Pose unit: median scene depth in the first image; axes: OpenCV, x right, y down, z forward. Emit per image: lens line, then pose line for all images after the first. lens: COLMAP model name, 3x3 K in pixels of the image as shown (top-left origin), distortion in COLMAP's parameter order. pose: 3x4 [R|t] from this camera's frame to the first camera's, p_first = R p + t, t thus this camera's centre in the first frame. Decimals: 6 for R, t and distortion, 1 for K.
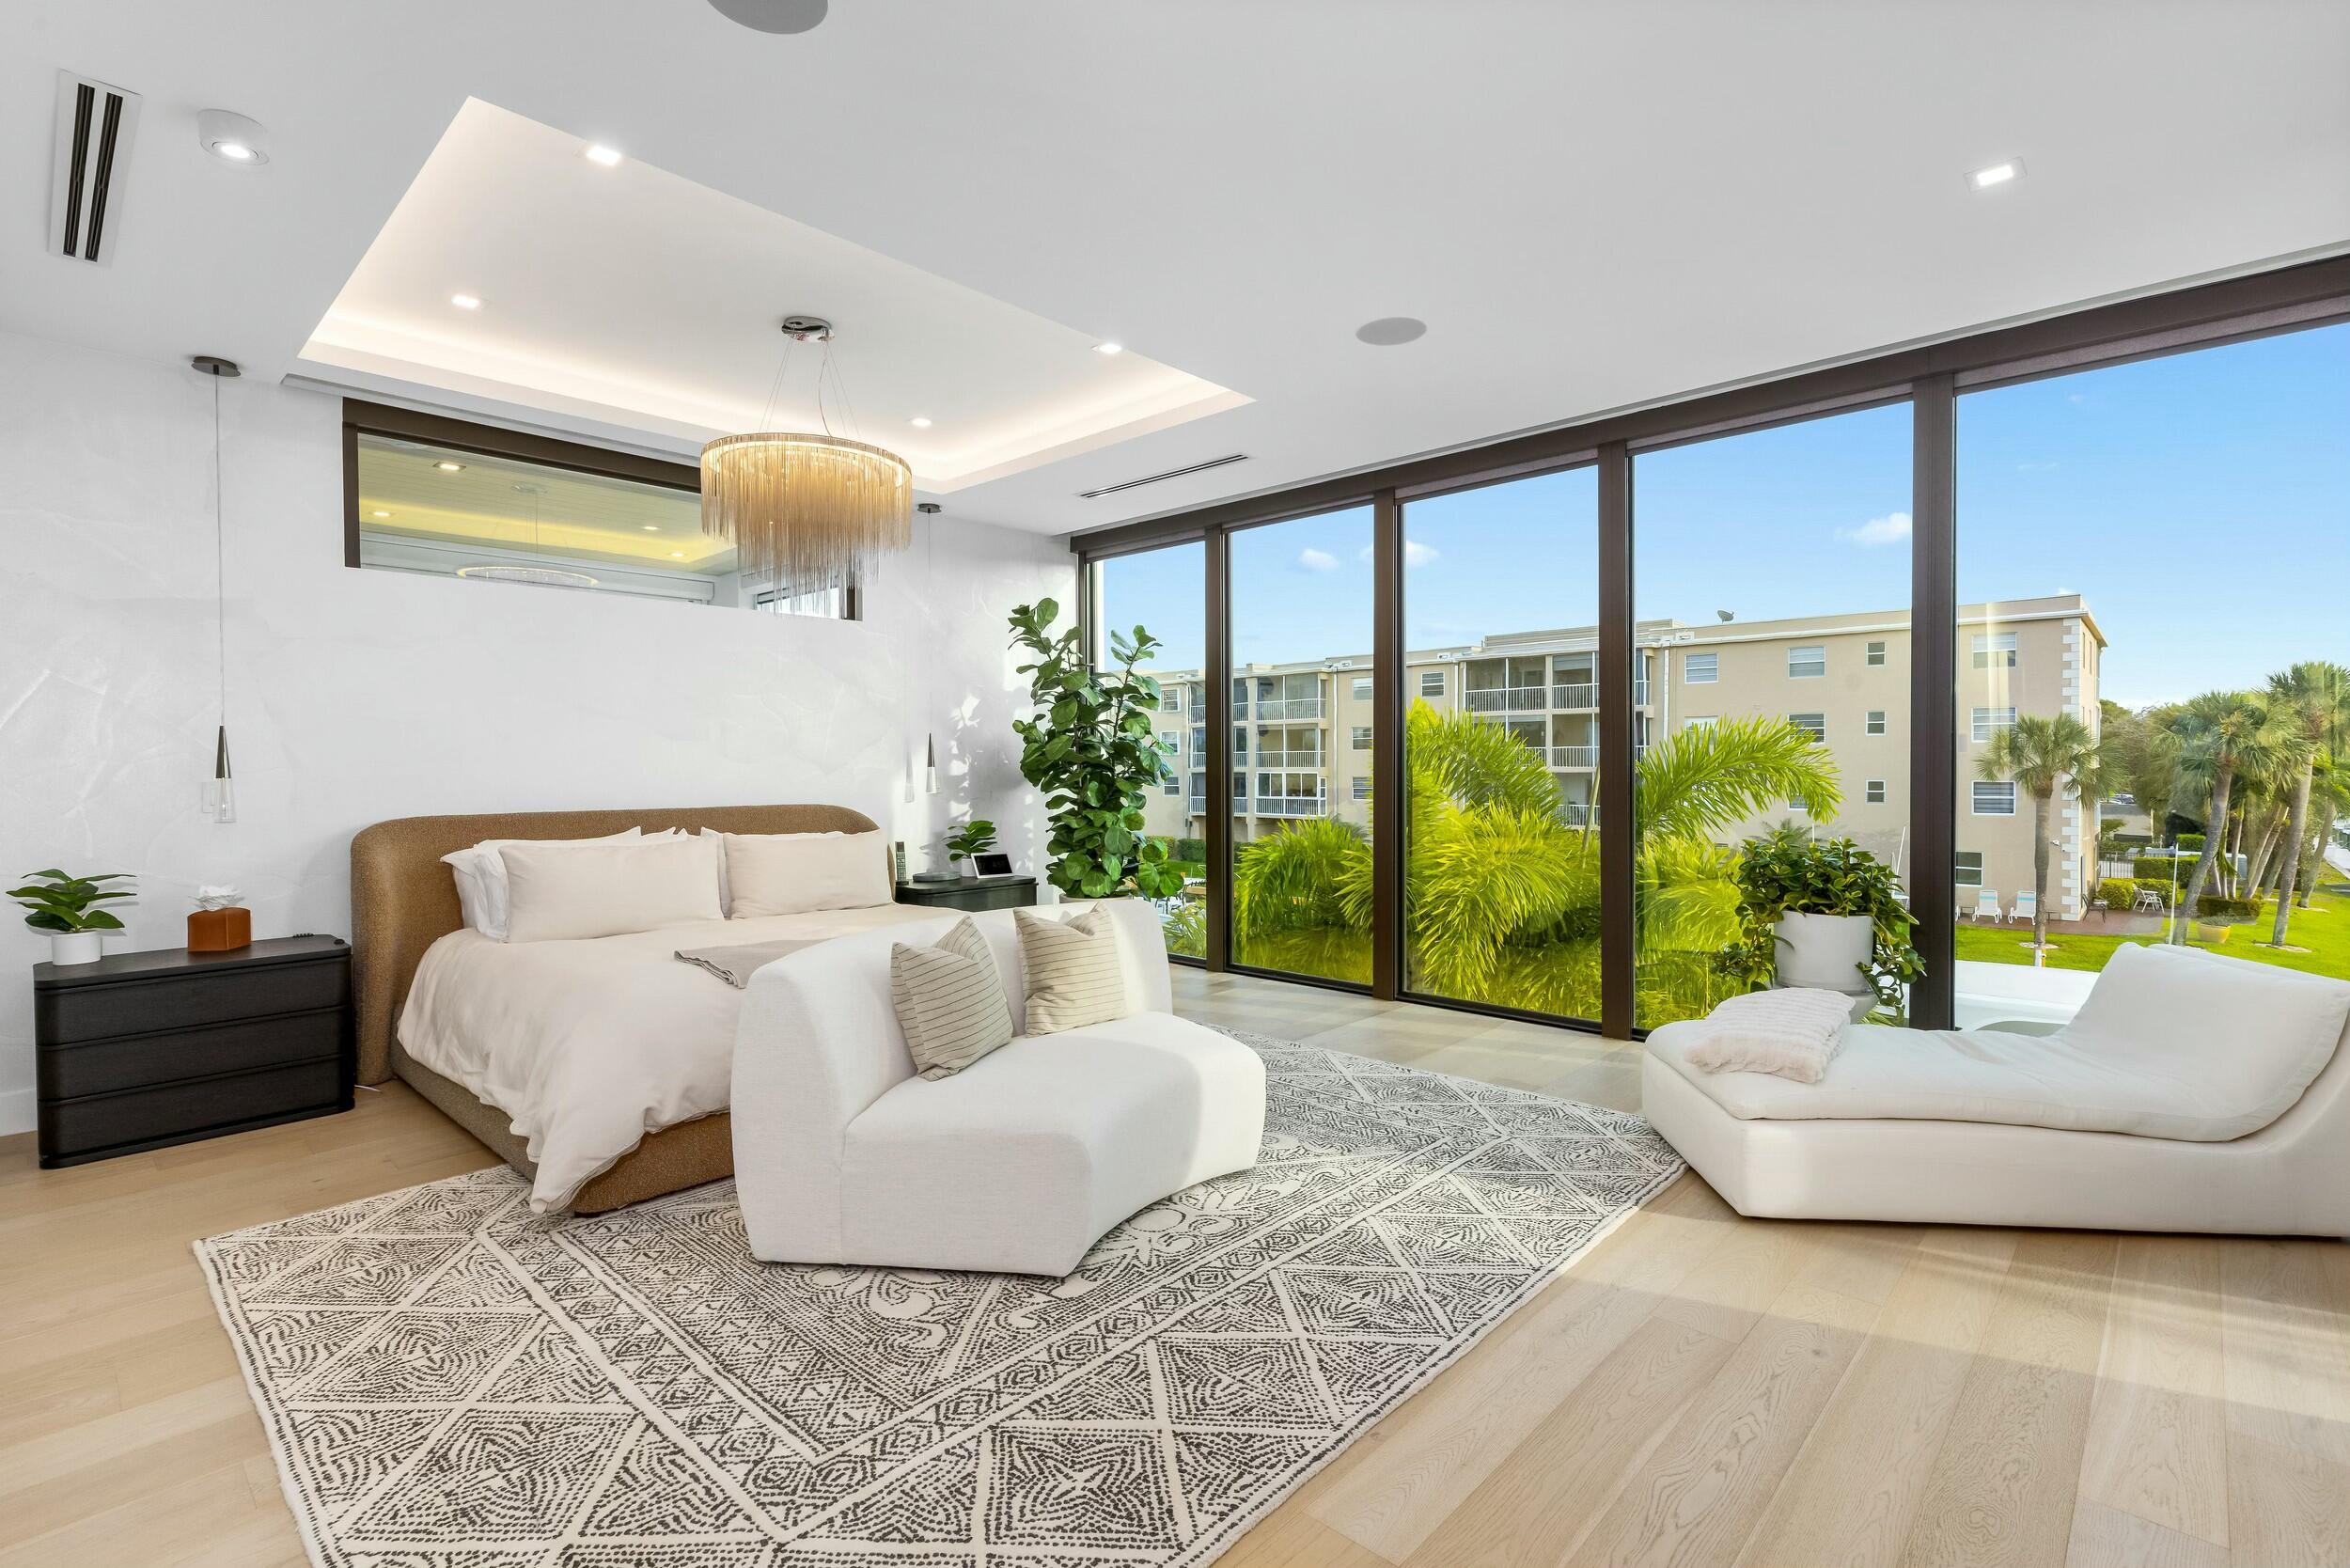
lens RADIAL K [[1096.5, 0, 1210.5], [0, 1096.5, 778.2], [0, 0, 1]] dist [0.012706, -0.000337]
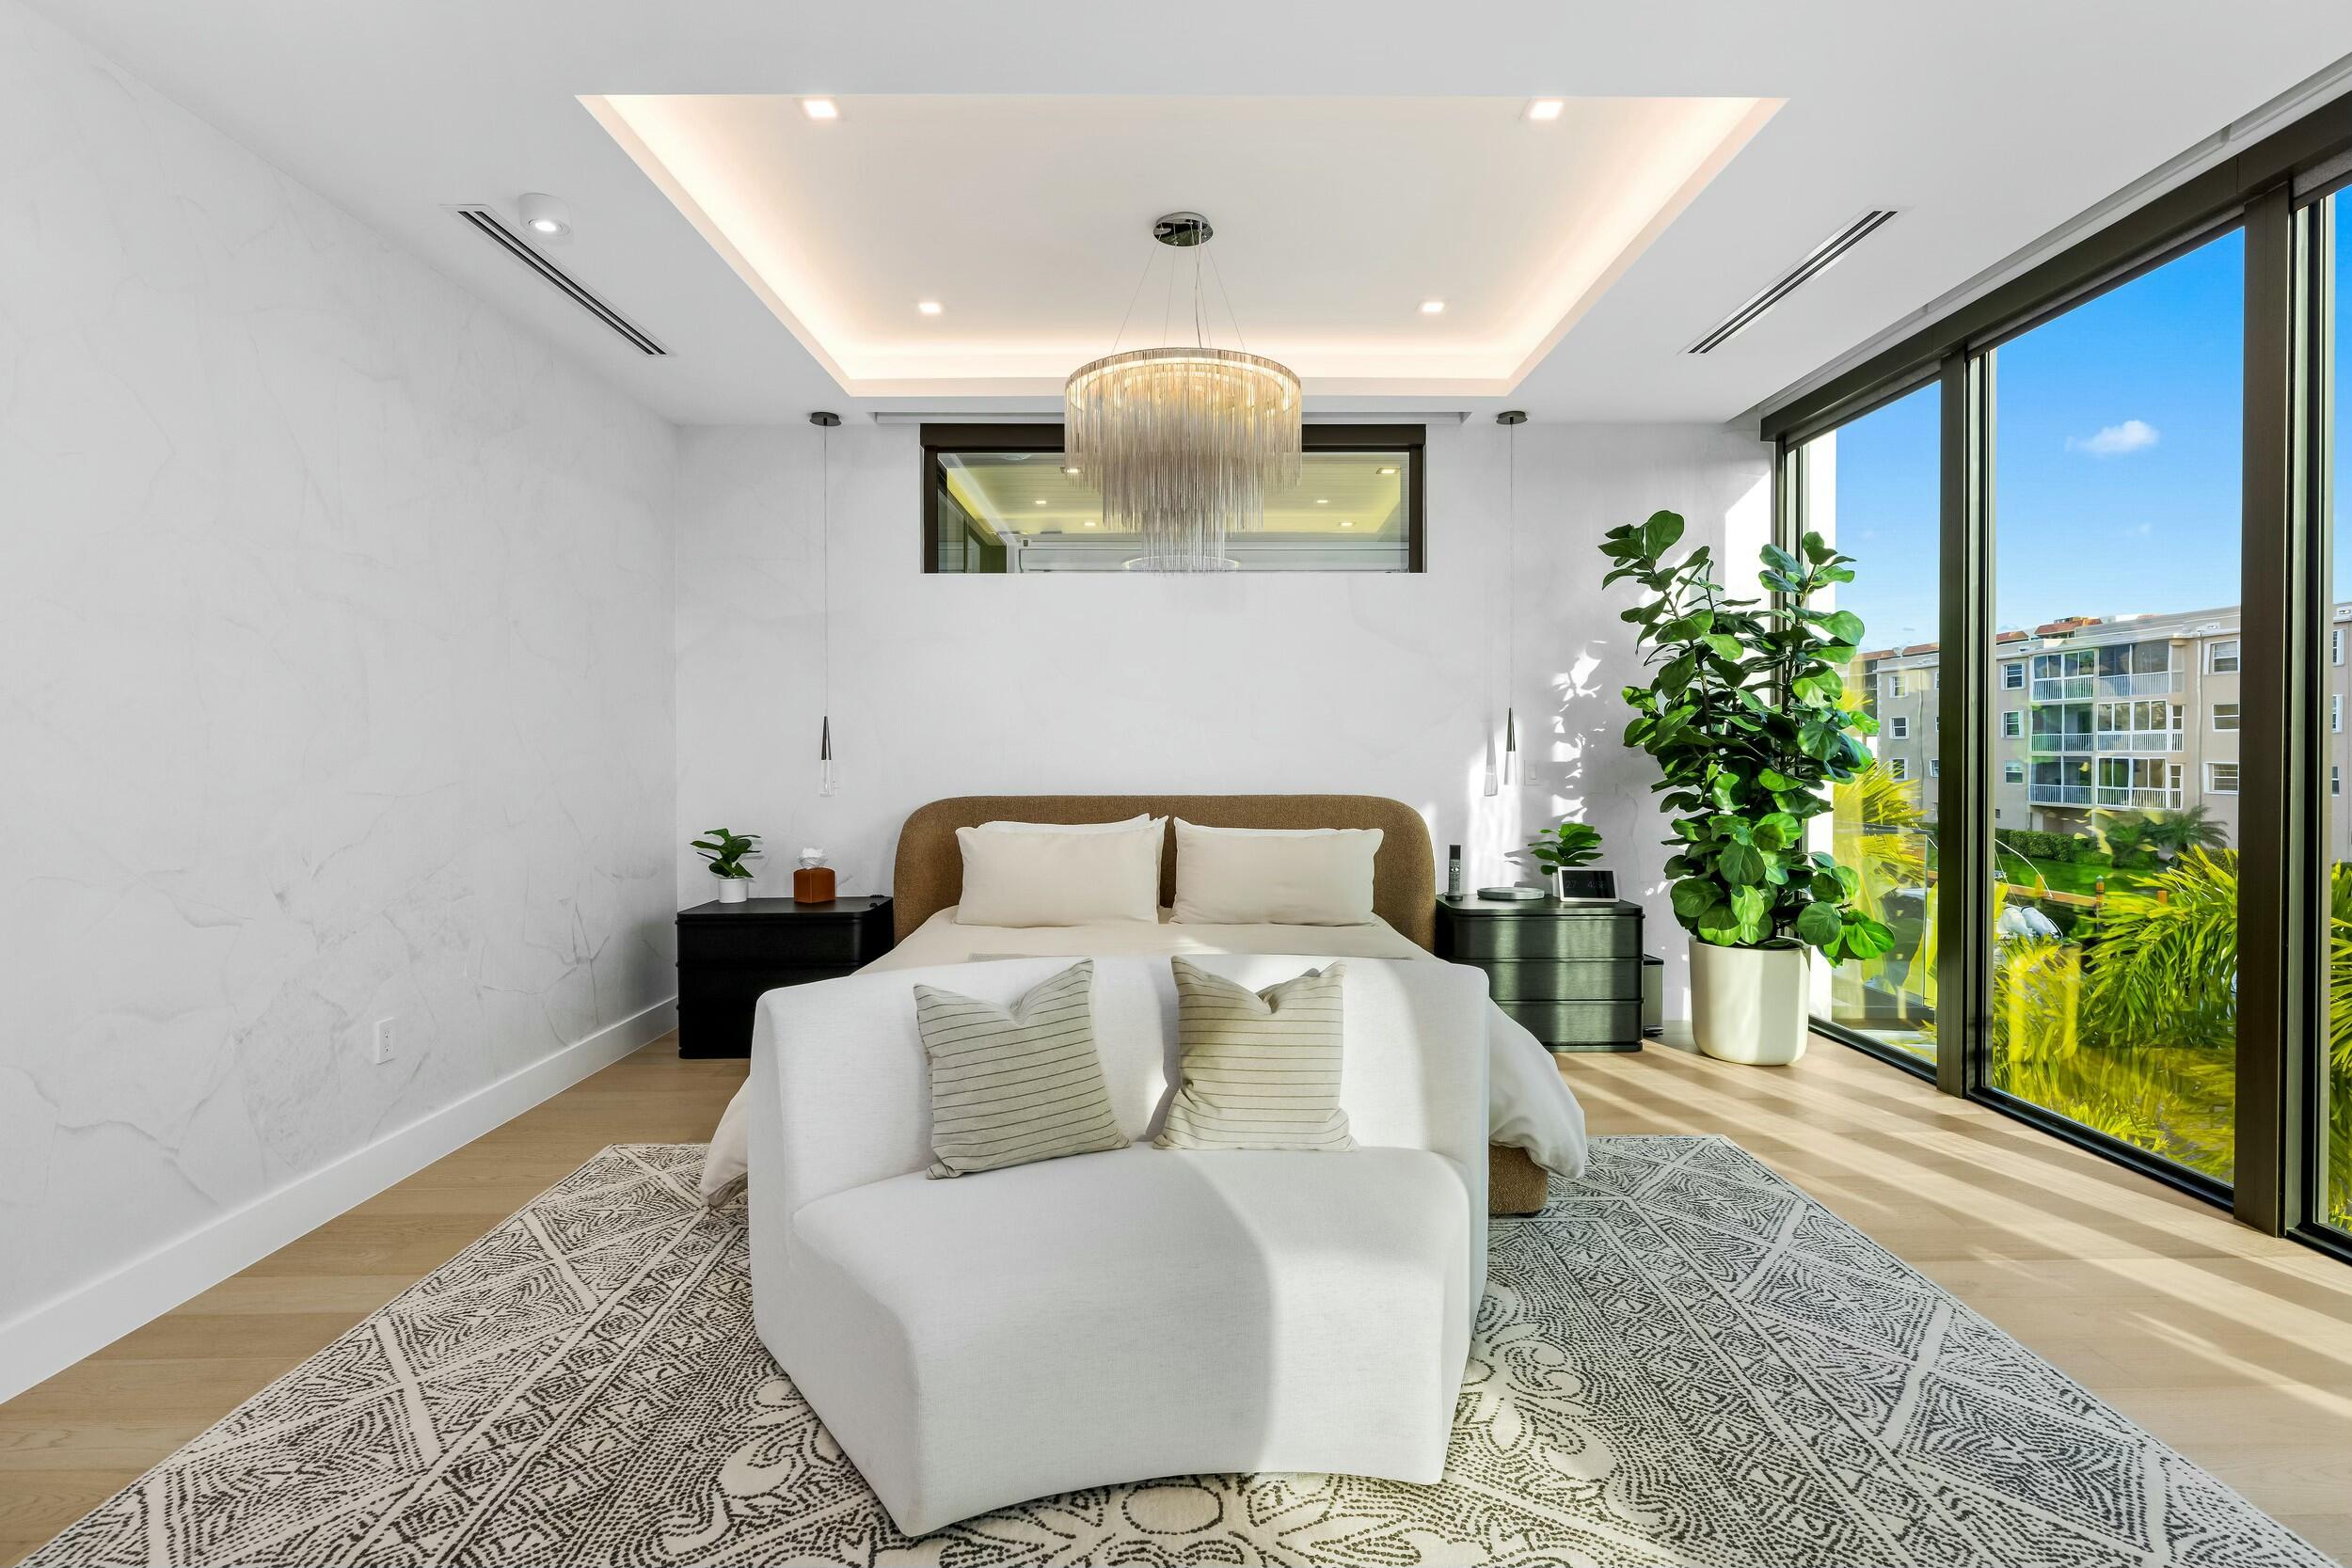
lens RADIAL K [[1181.3, 0, 1172.6], [0, 1181.3, 760.5], [0, 0, 1]] dist [-0.000133, 0.000488]
pose [[0.675903, 0.008233, -0.736945, 0.311336], [-0.008173, 0.999960, 0.003675, -0.007219], [0.736946, 0.003539, 0.675943, 0.410547]]
